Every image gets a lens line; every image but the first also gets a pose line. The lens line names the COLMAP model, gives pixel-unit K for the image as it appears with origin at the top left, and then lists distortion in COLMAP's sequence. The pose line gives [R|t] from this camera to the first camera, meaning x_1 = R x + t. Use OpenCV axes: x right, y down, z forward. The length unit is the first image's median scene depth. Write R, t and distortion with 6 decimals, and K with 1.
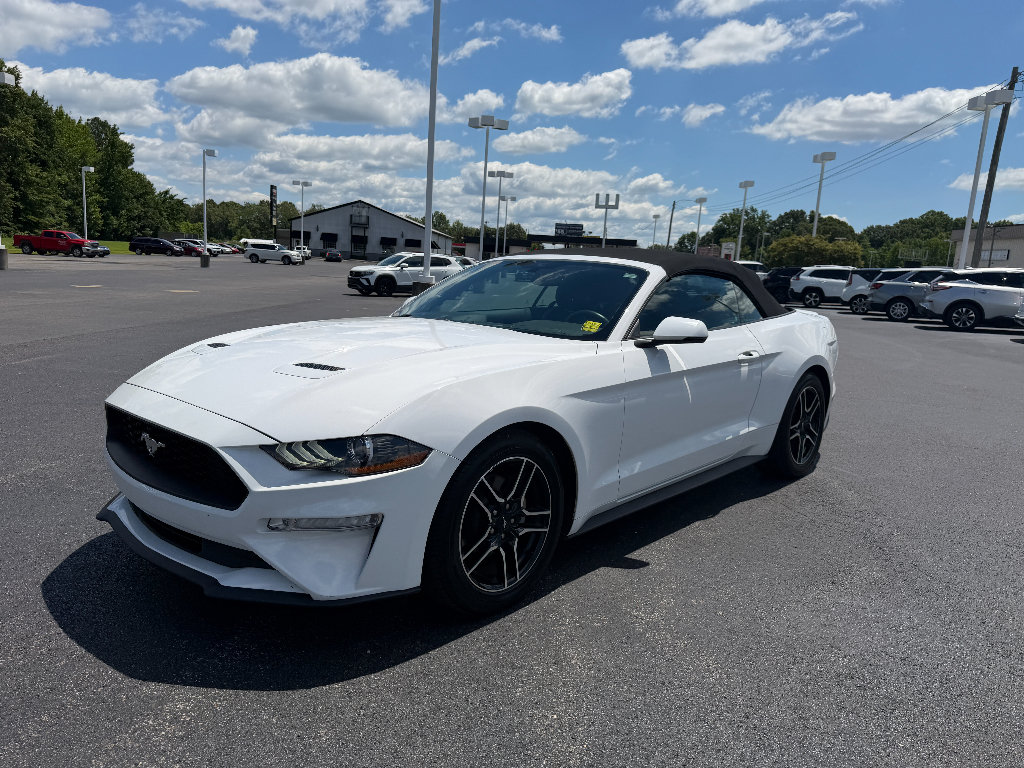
lens RADIAL K [[743.1, 0, 510.0], [0, 743.1, 390.4], [0, 0, 1]] dist [0.018770, -0.029913]
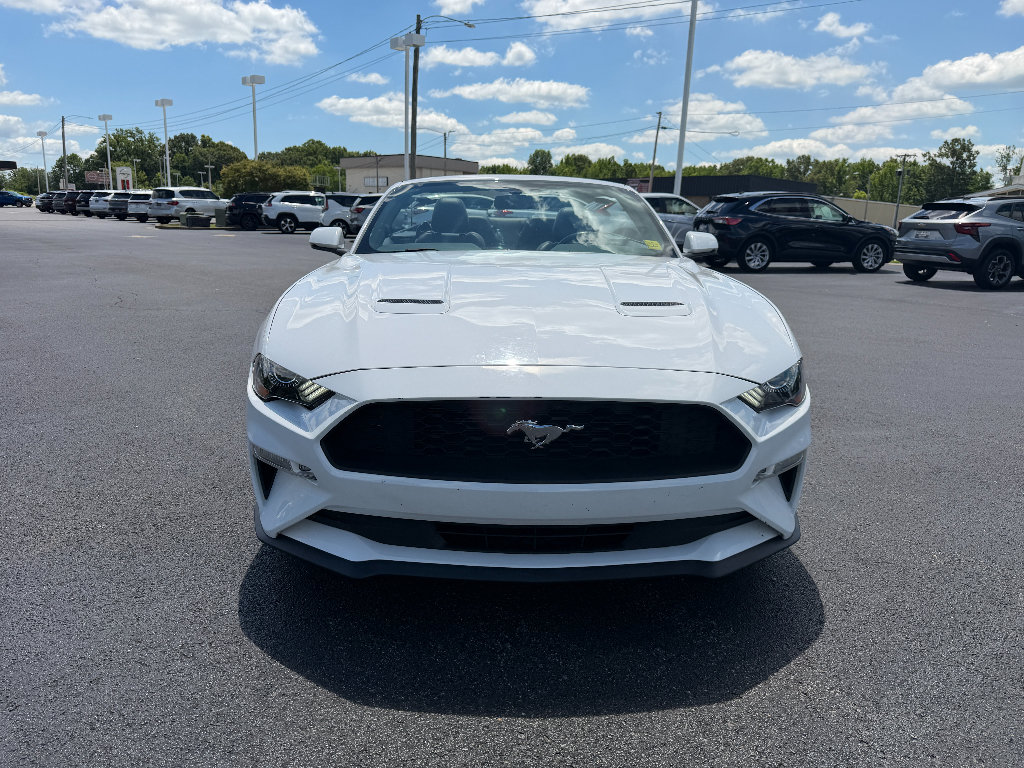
lens RADIAL K [[743.1, 0, 491.5], [0, 743.1, 394.6], [0, 0, 1]] dist [0.018770, -0.029913]
pose [[0.735378, -0.182389, 0.652651, -0.114031], [0.116590, 0.982791, 0.143281, -0.008563], [-0.667553, -0.029274, 0.743987, 0.053257]]
